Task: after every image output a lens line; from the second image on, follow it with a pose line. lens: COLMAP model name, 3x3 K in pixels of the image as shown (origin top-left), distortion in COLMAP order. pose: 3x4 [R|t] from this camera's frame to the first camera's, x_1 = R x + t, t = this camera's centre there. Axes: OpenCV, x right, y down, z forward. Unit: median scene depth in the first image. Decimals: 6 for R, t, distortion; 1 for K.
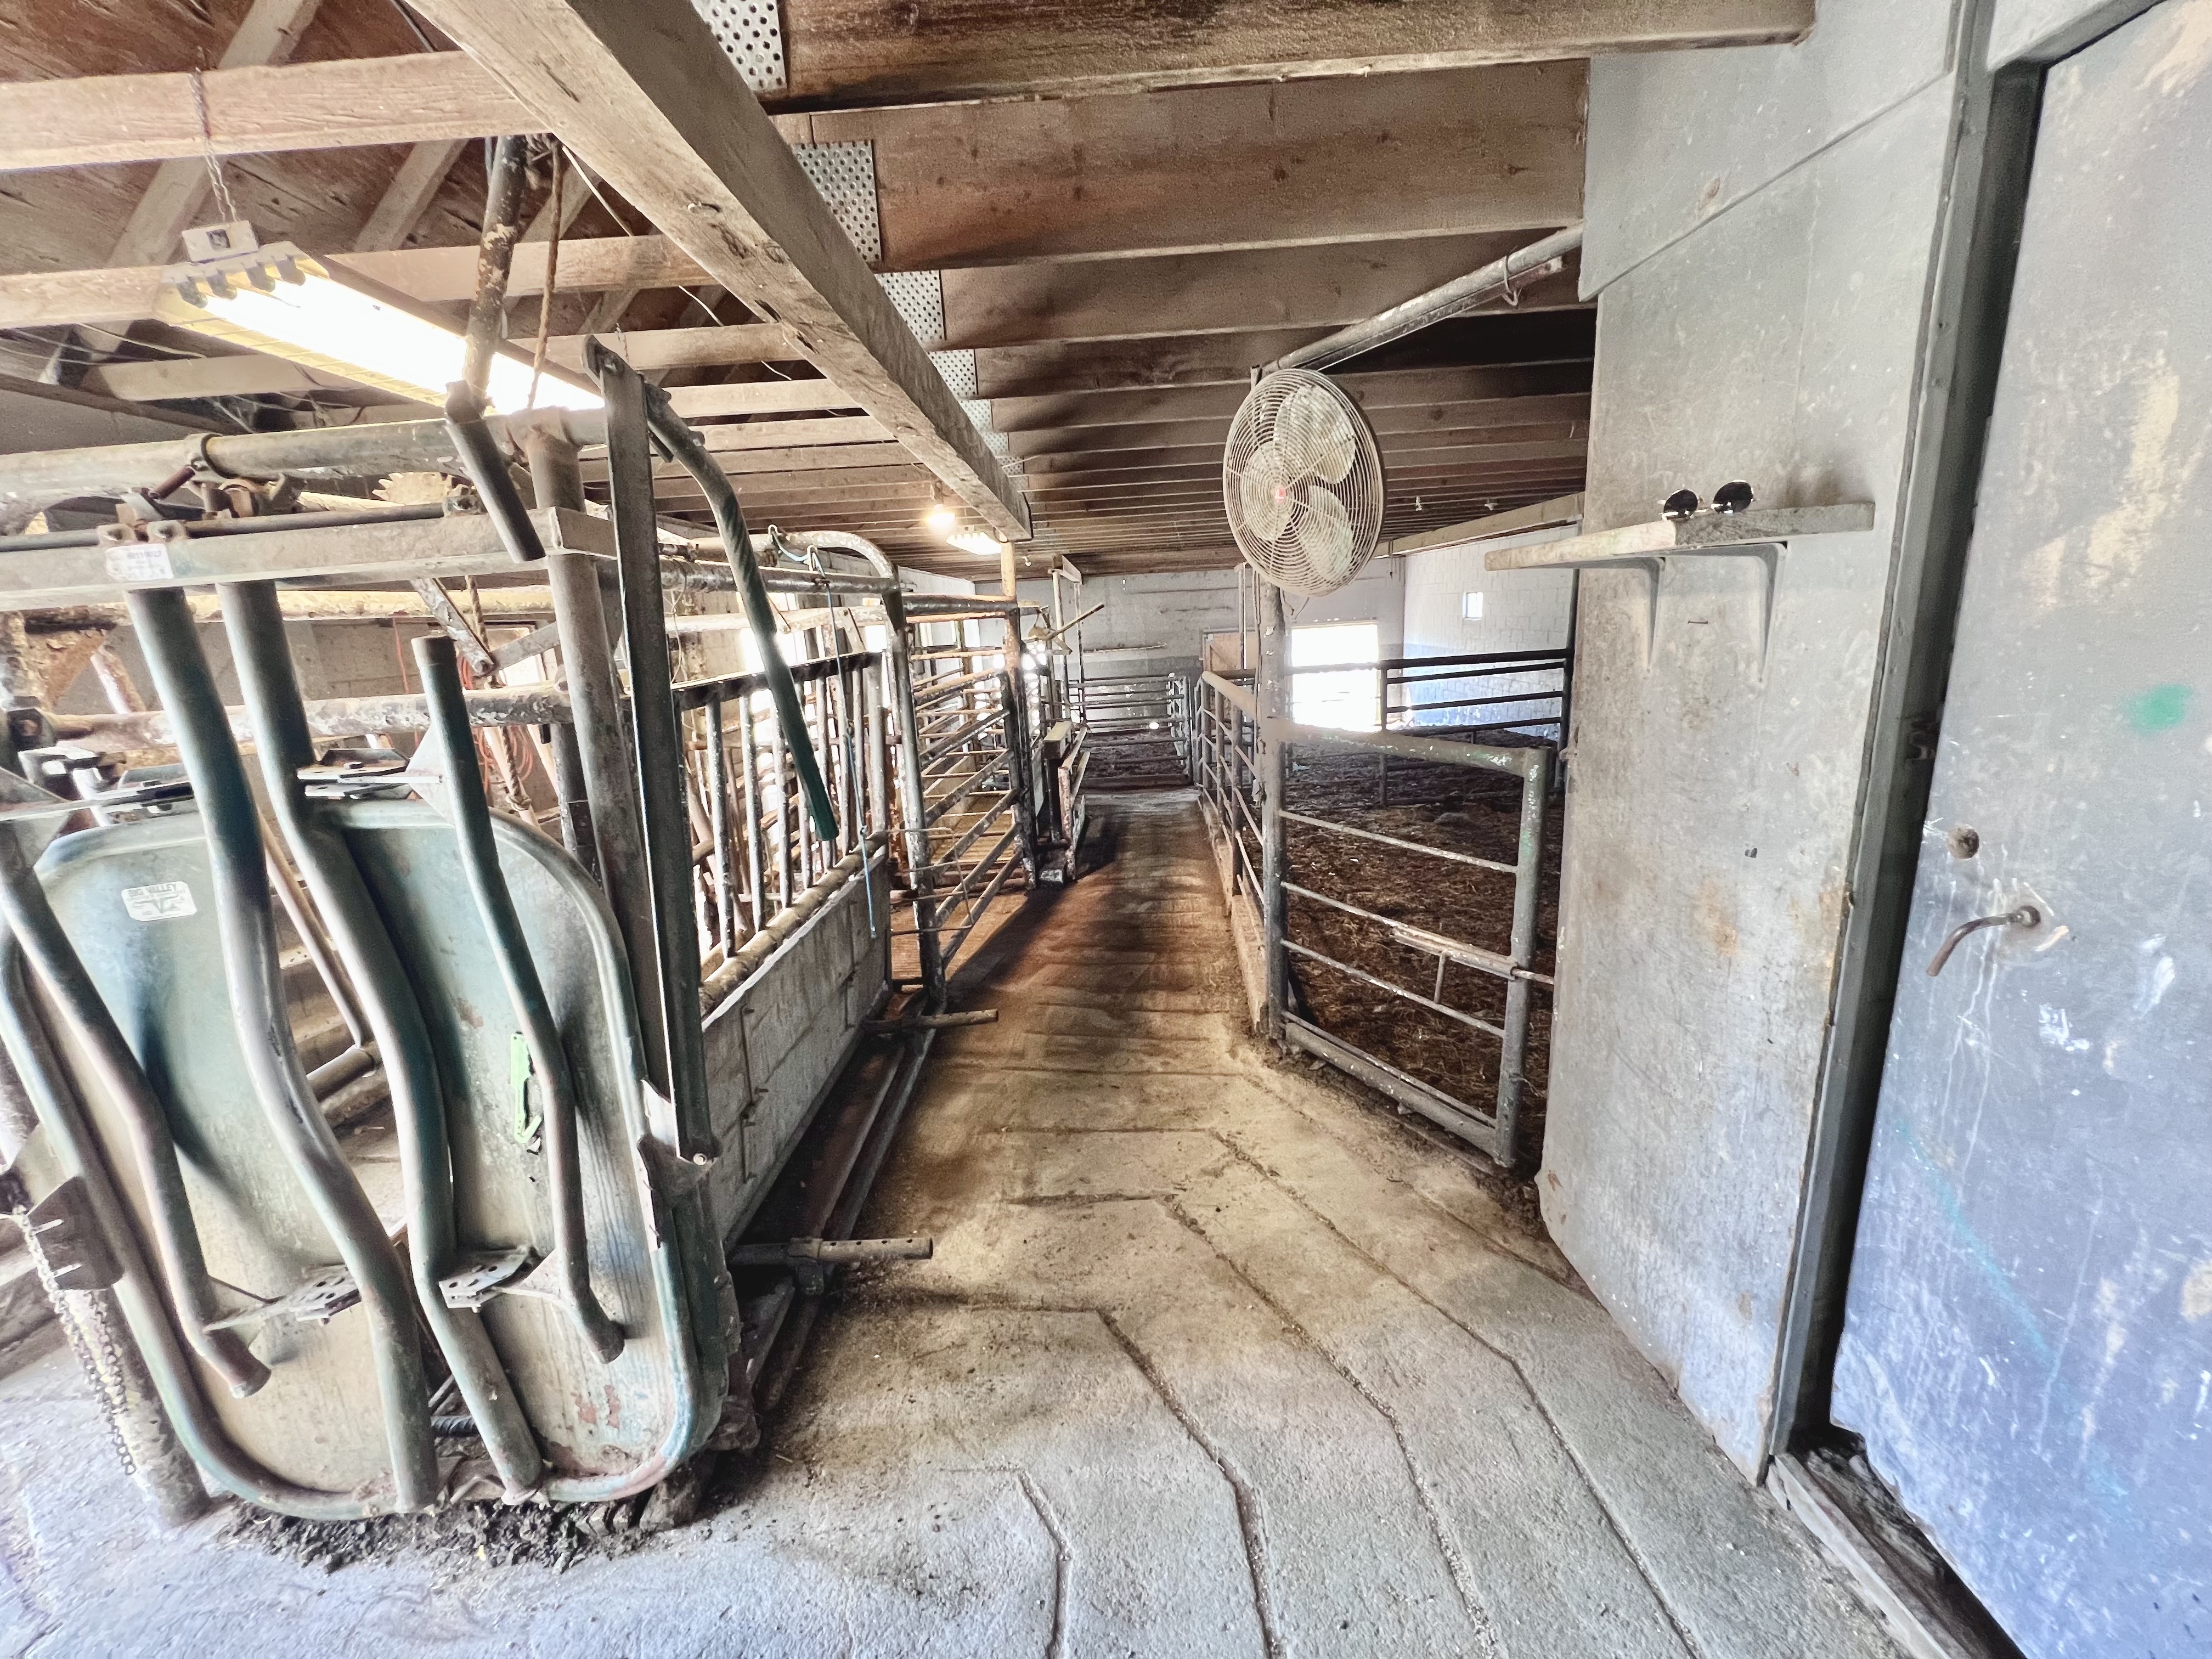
lens RADIAL K [[884.8, 0, 1106.0], [0, 884.8, 829.5], [0, 0, 1]] dist [-0.000844, 0.000000]
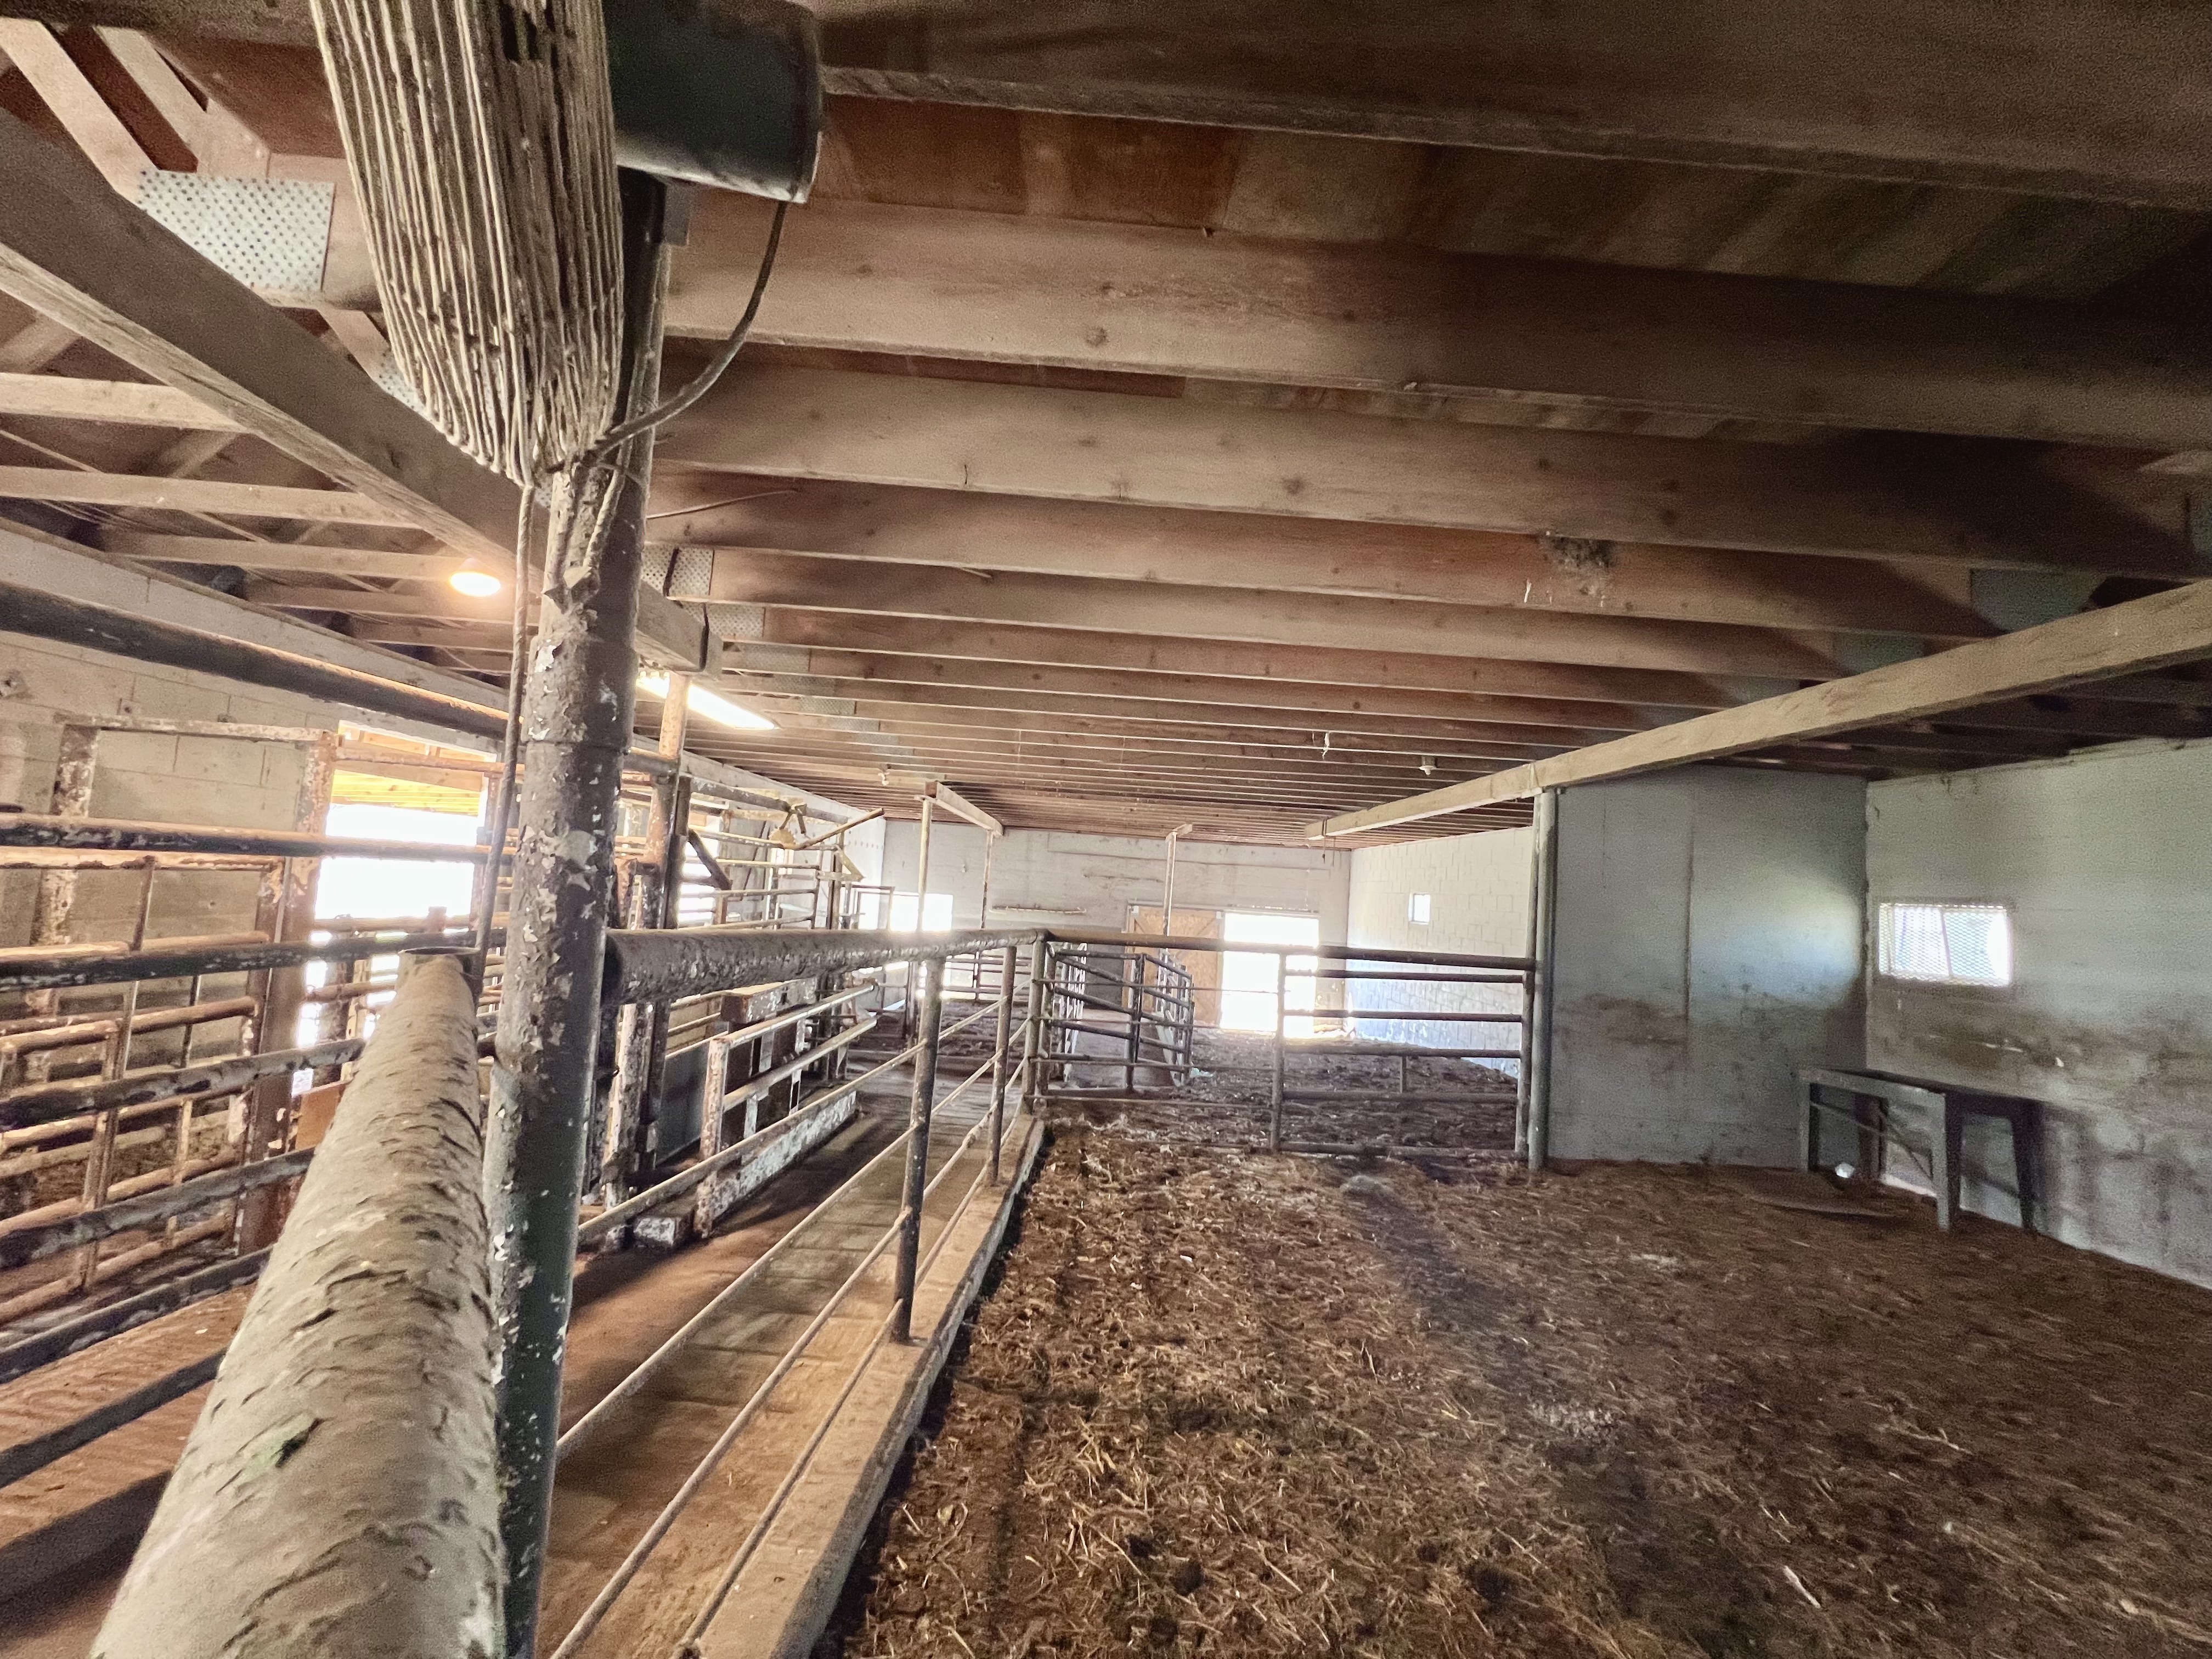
lens RADIAL K [[884.8, 0, 1106.0], [0, 884.8, 829.5], [0, 0, 1]] dist [-0.000844, 0.000000]
pose [[0.991912, 0.125672, 0.017799, 0.164955], [-0.114357, 0.945695, -0.304274, -0.045985], [-0.055072, 0.299778, 0.952418, 0.321824]]
